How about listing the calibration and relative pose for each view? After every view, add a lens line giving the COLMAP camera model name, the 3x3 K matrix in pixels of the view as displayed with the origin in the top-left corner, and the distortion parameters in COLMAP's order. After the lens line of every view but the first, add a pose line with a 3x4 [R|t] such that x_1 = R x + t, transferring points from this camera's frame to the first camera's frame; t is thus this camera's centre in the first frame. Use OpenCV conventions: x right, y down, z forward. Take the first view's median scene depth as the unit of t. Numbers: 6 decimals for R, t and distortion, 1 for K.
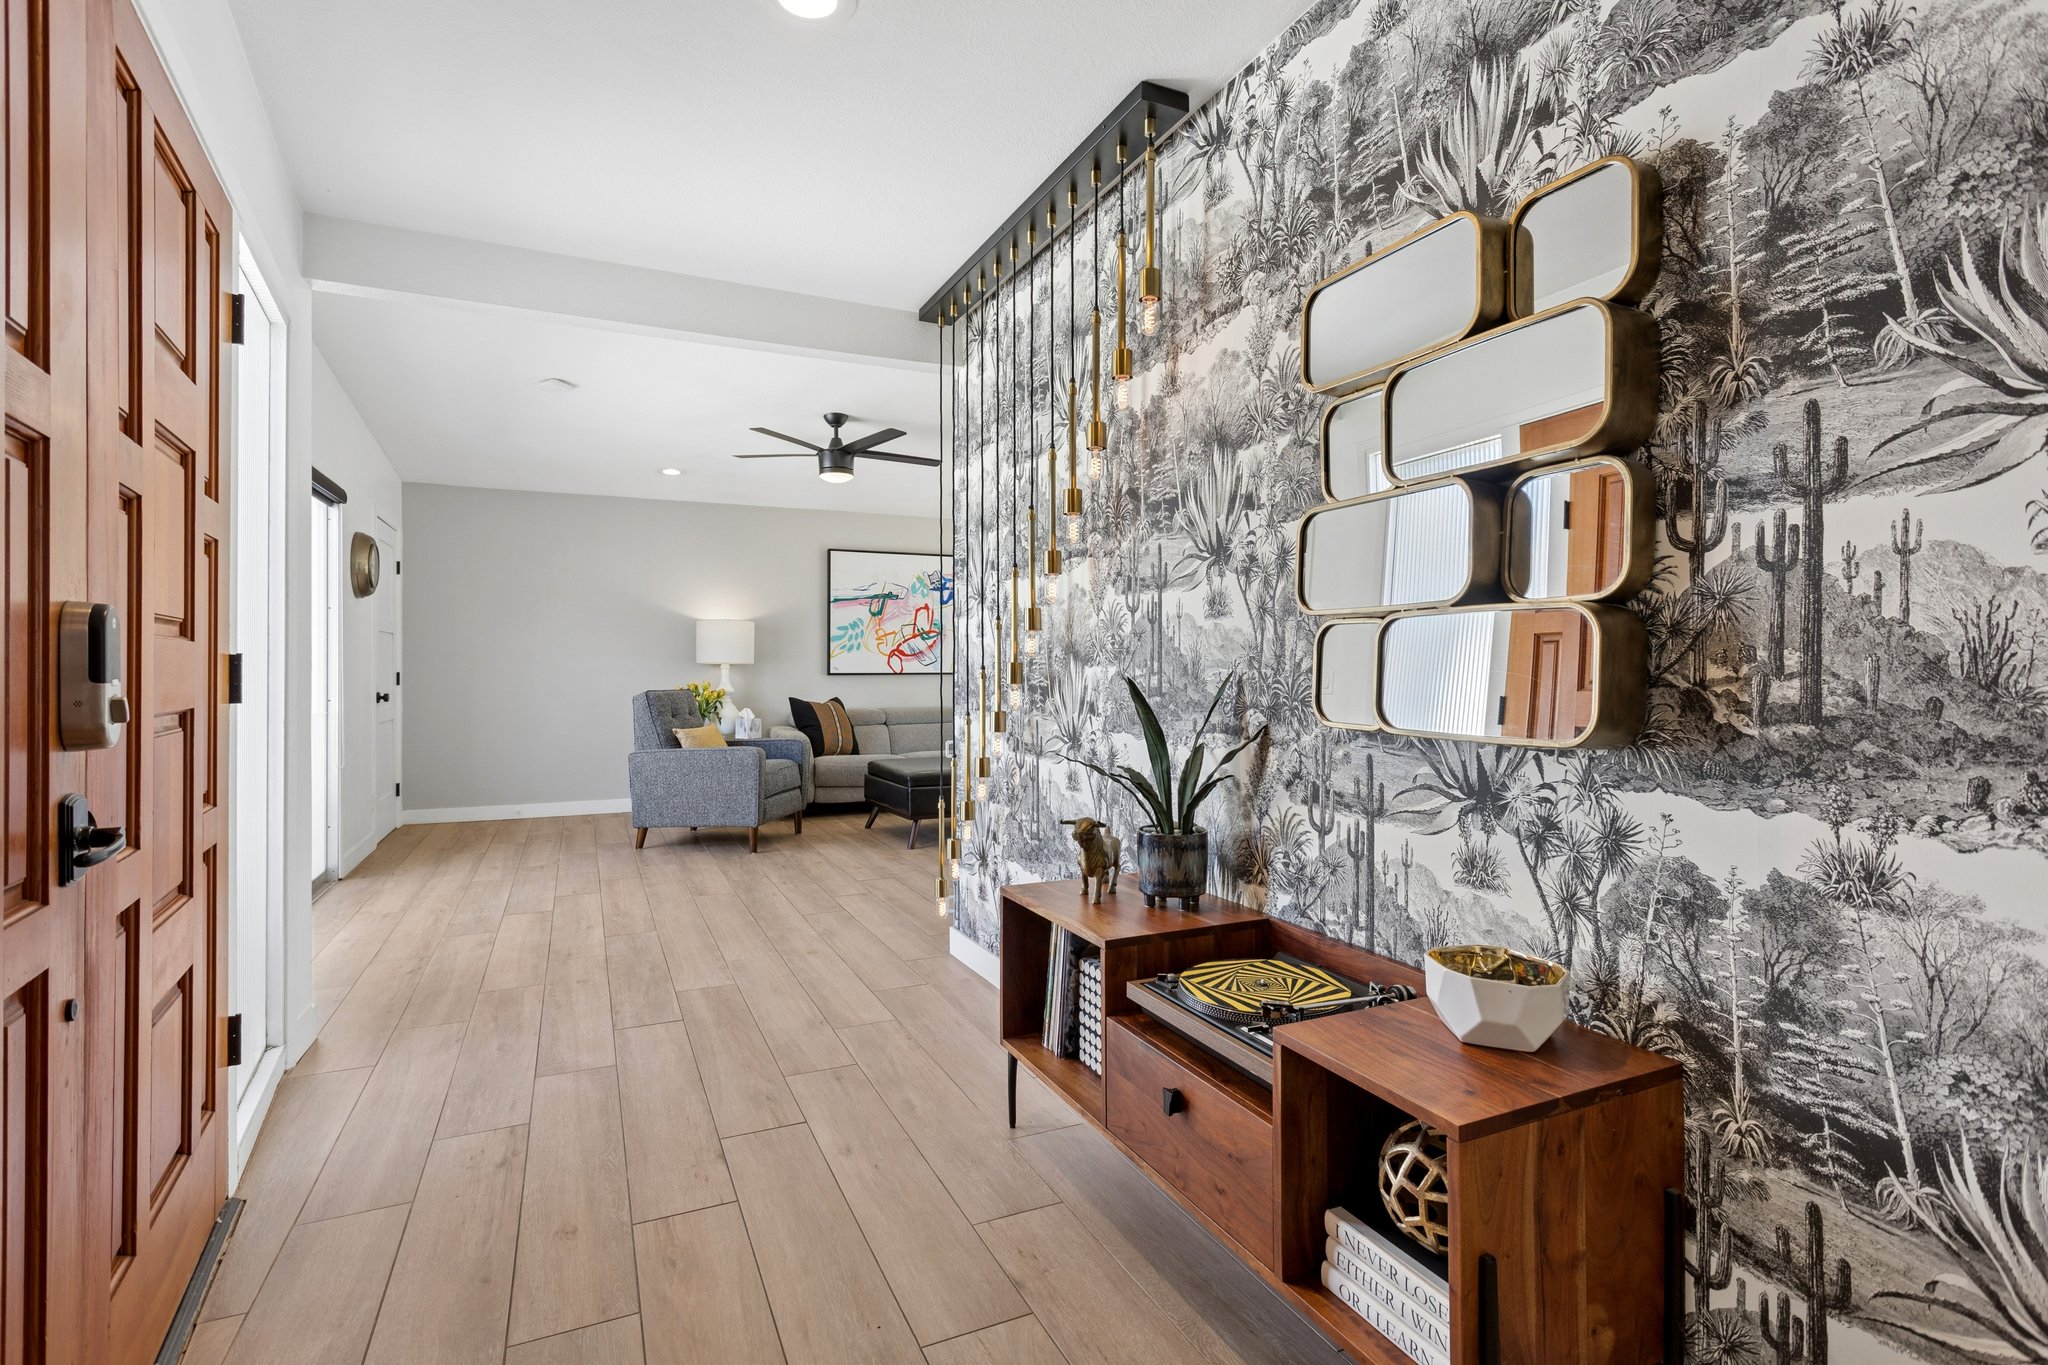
lens RADIAL K [[963.9, 0, 1021.2], [0, 963.9, 668.6], [0, 0, 1]] dist [0.000939, 0.001016]
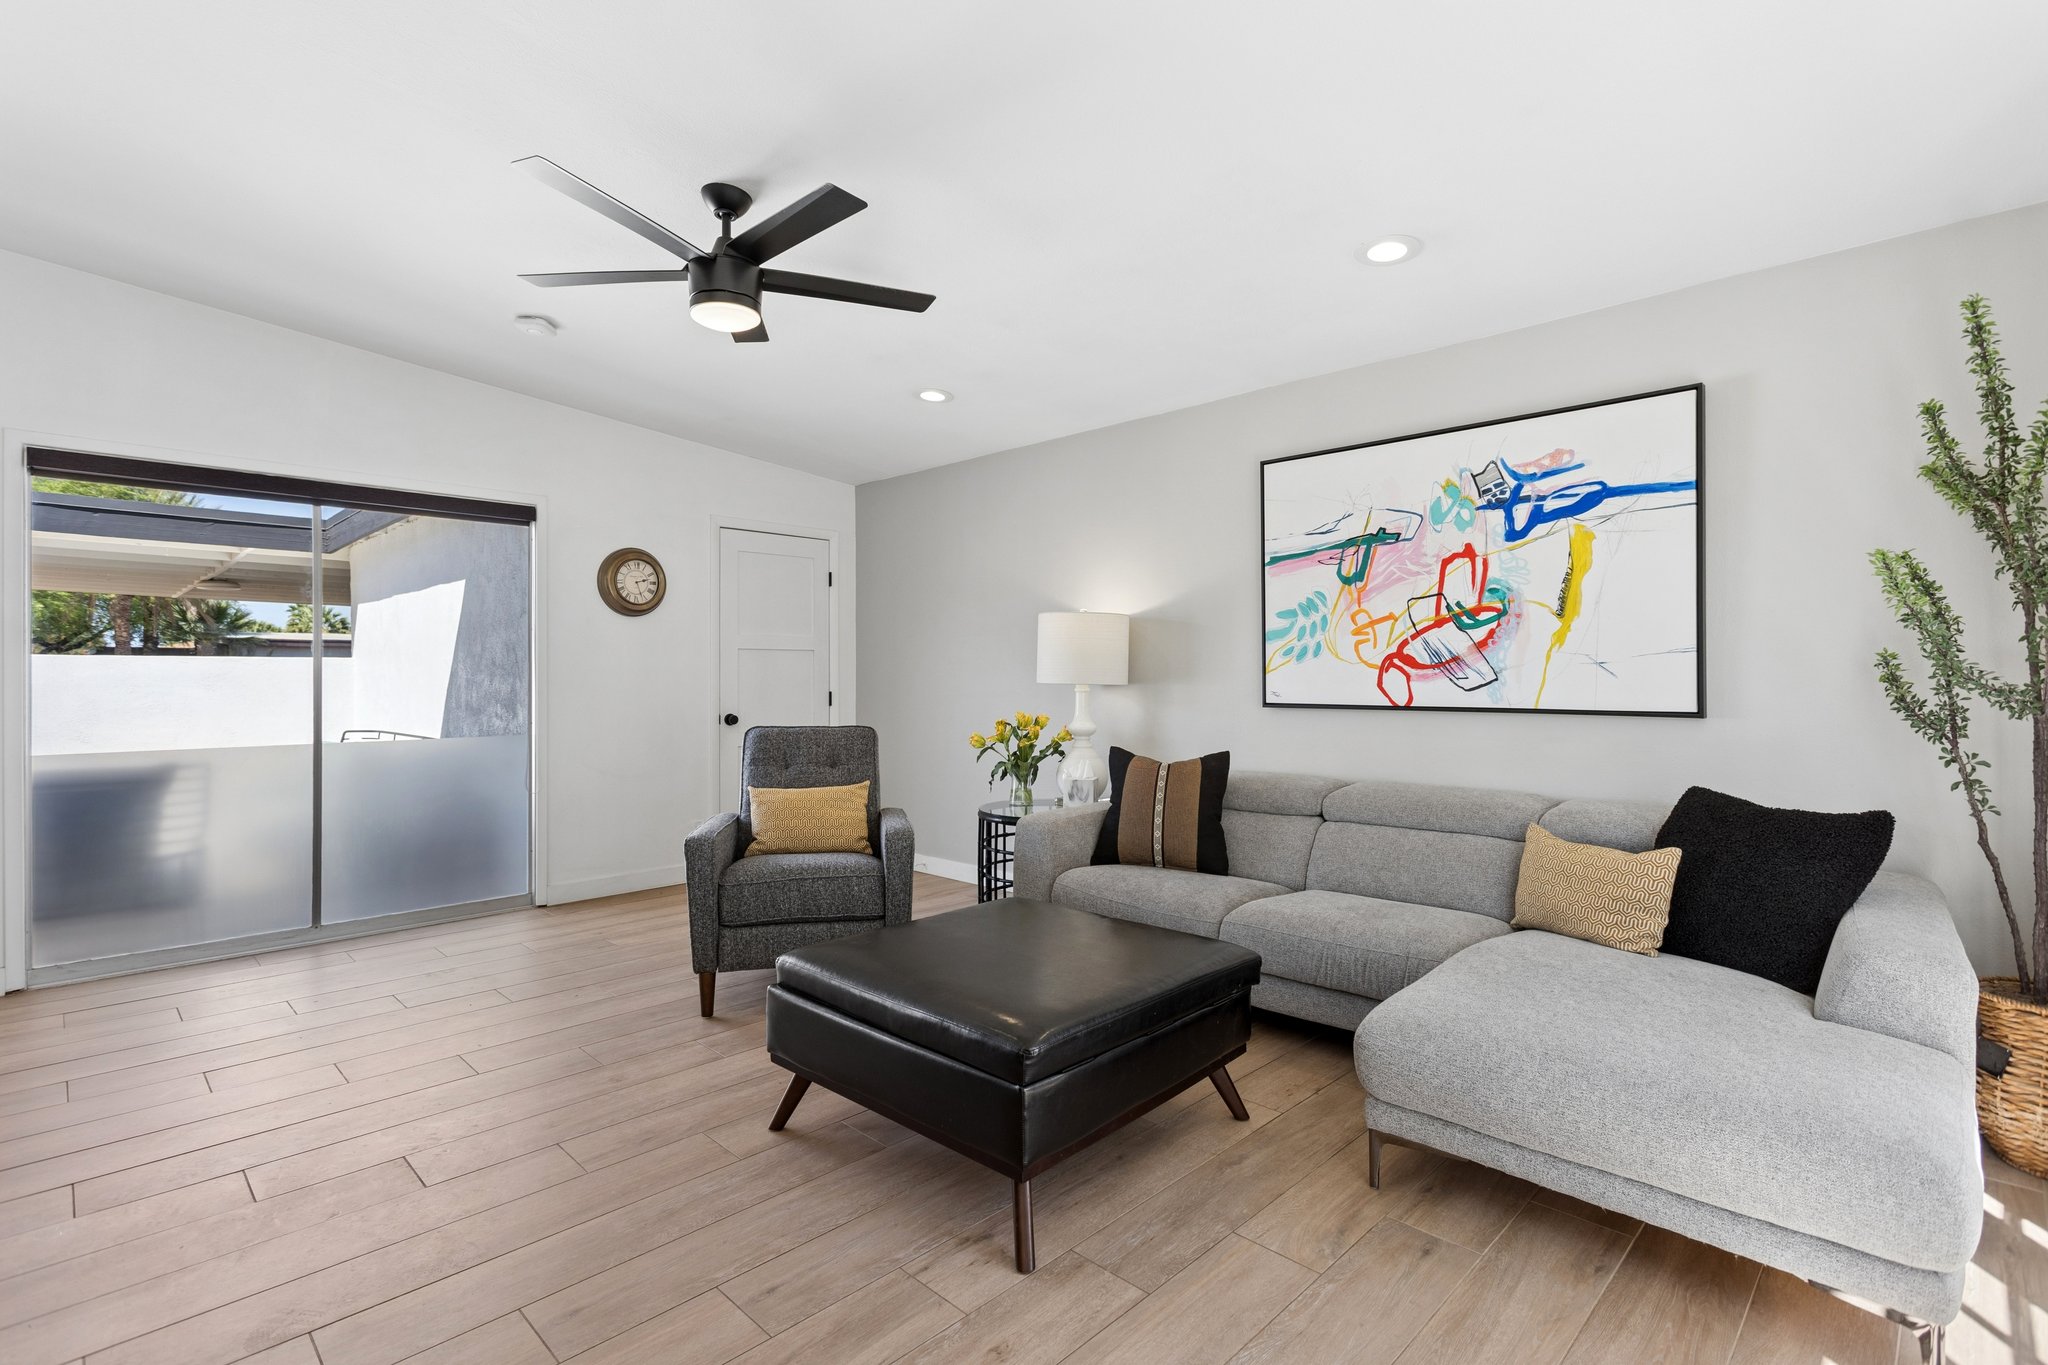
lens RADIAL K [[963.9, 0, 1021.2], [0, 963.9, 668.6], [0, 0, 1]] dist [0.000939, 0.001016]
pose [[0.351445, -0.005682, -0.936191, 0.232013], [-0.001669, 0.999976, -0.006696, -0.009810], [0.936207, 0.003916, 0.351427, 0.684247]]
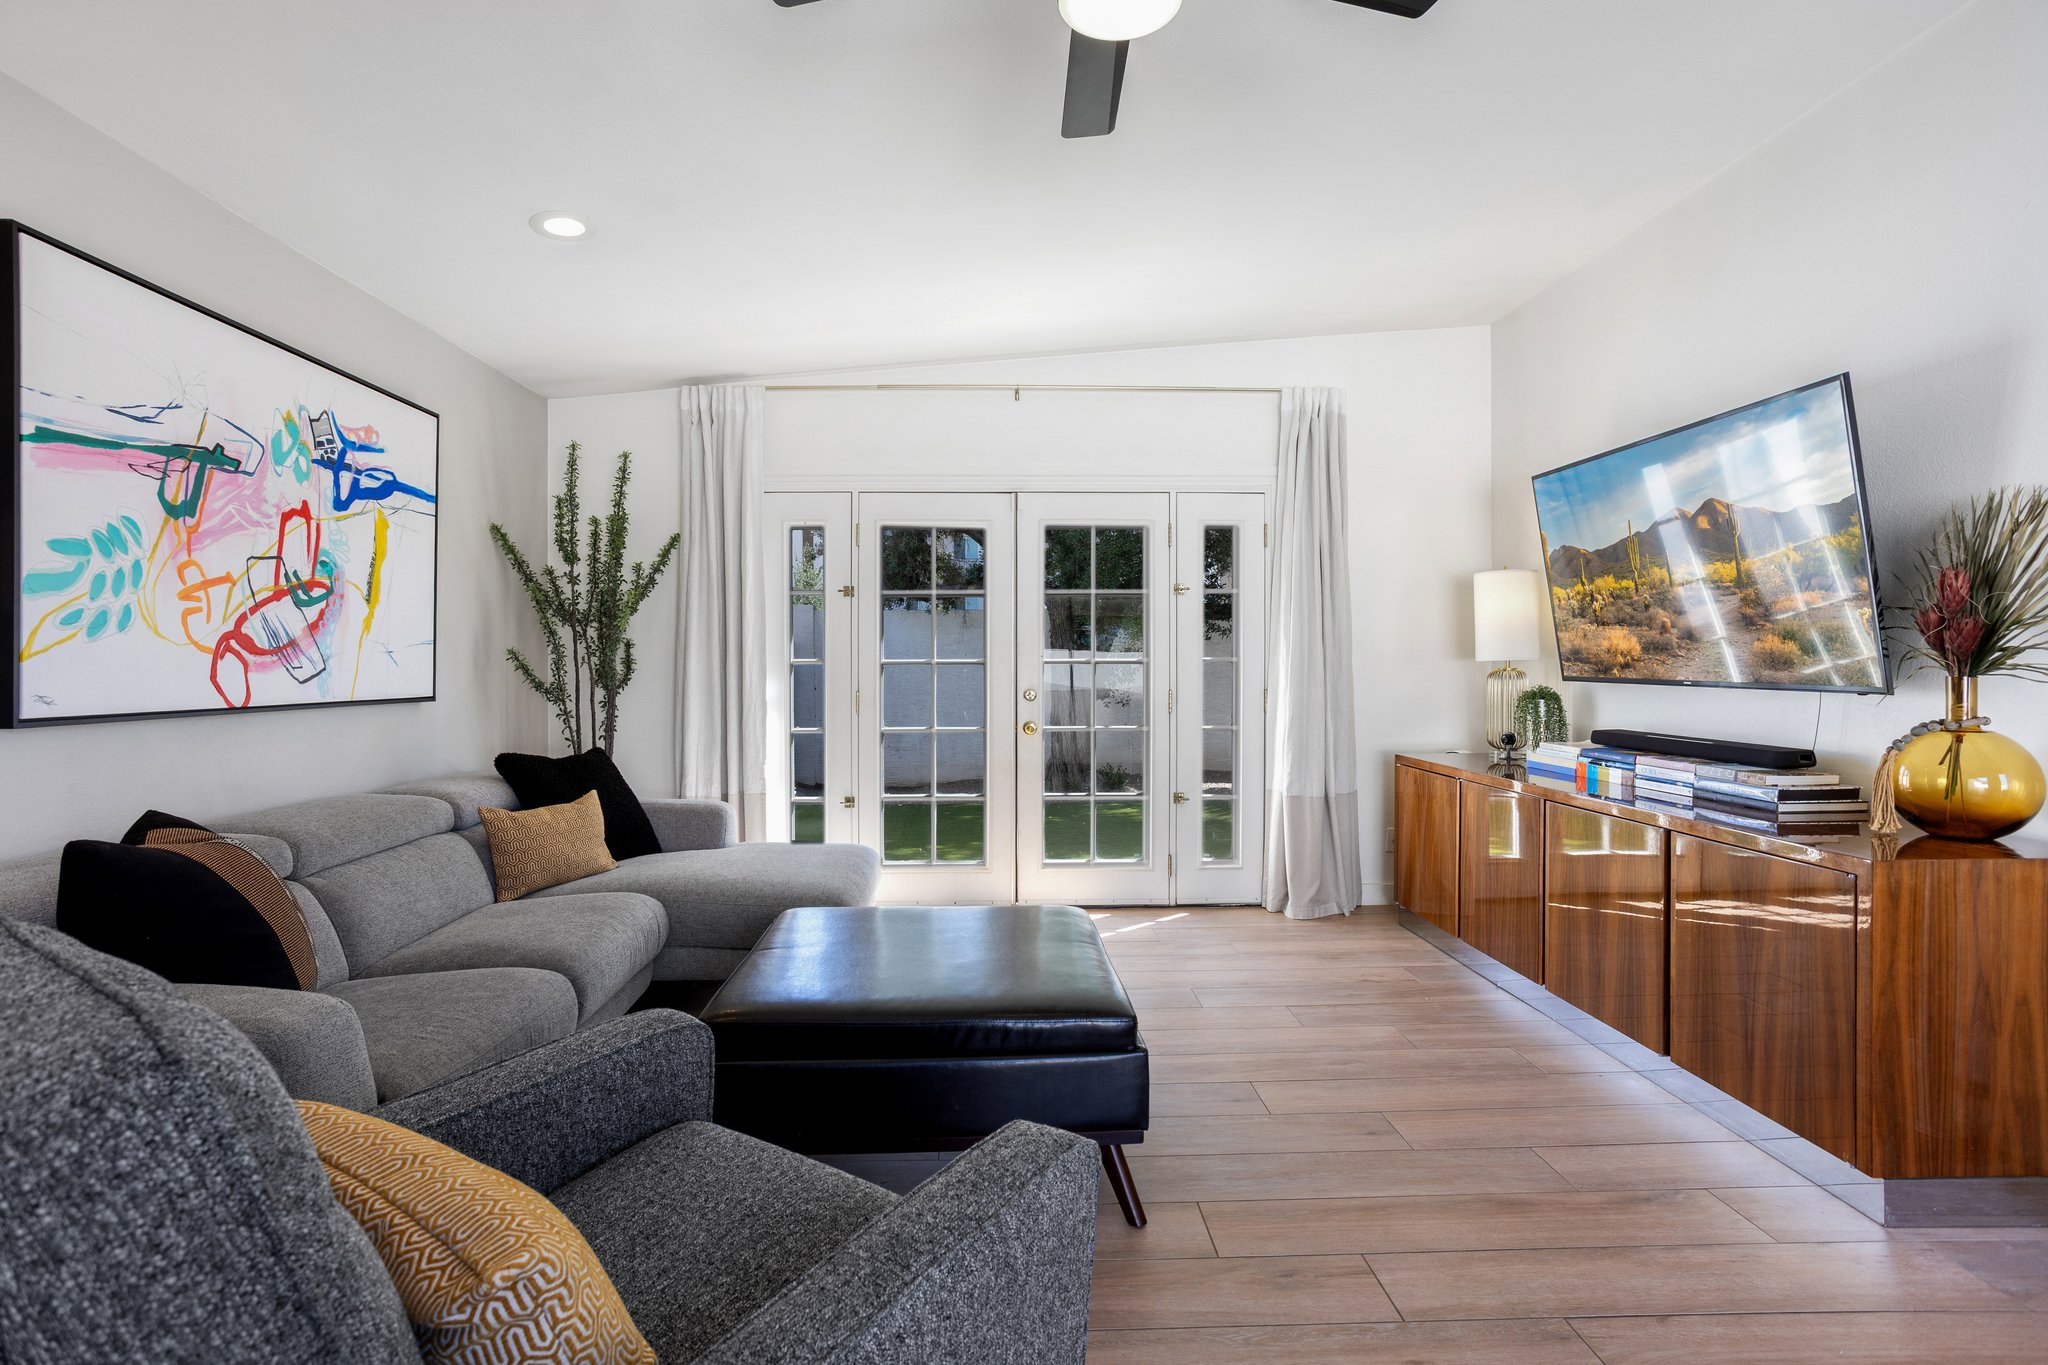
lens RADIAL K [[976.3, 0, 1016.2], [0, 976.3, 675.0], [0, 0, 1]] dist [-0.064802, 0.029639]
pose [[0.389748, -0.009133, 0.920876, -0.316458], [0.004337, 0.999958, 0.008082, -0.007690], [-0.920911, 0.000844, 0.389772, 0.652631]]
